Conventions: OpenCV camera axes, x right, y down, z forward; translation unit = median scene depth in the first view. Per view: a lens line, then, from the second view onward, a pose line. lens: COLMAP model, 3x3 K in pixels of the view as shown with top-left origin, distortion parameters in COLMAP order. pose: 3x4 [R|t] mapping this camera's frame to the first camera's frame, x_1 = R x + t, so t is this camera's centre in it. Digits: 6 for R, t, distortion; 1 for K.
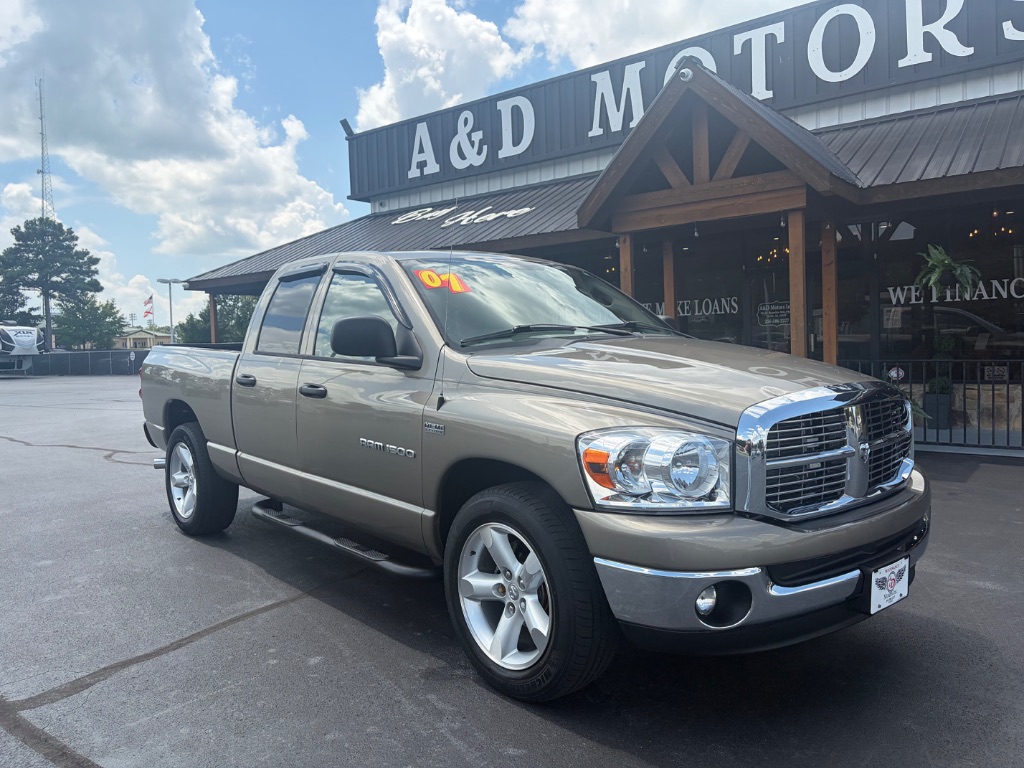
lens RADIAL K [[767.2, 0, 512.0], [0, 767.2, 384.0], [0, 0, 1]] dist [0.043811, -0.039119]
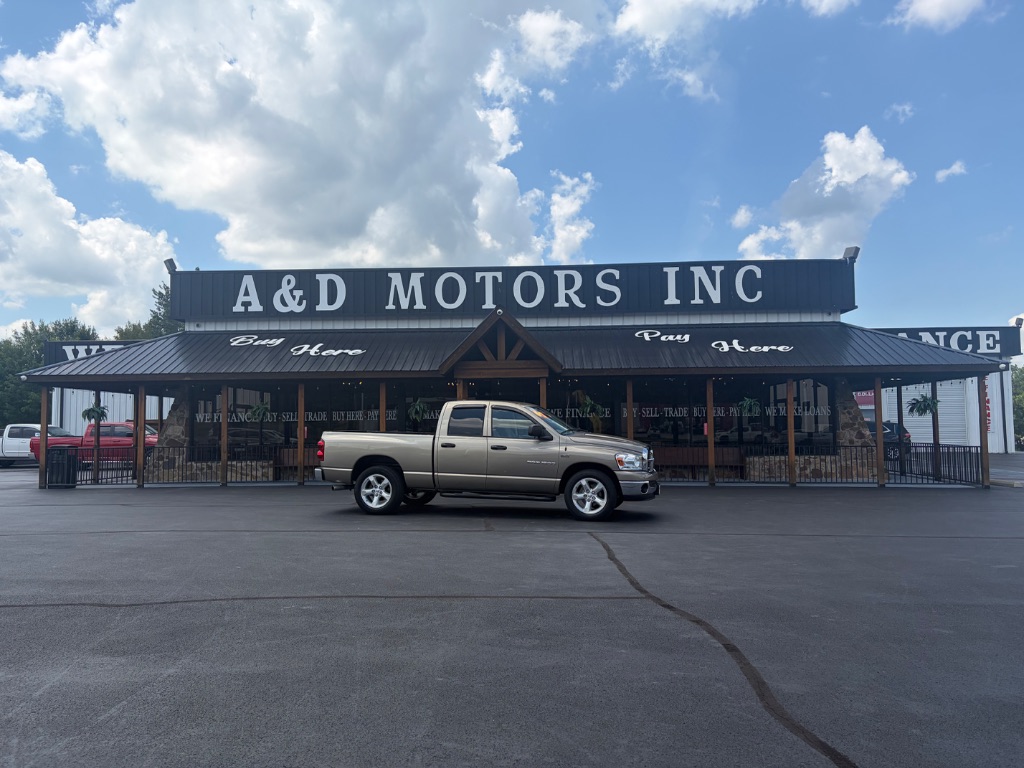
lens RADIAL K [[767.2, 0, 512.0], [0, 767.2, 384.0], [0, 0, 1]] dist [0.043811, -0.039119]
pose [[0.820539, 0.060090, 0.568423, -0.557576], [0.009704, 0.992851, -0.118965, 0.034673], [-0.571508, 0.103131, 0.814090, -0.441233]]
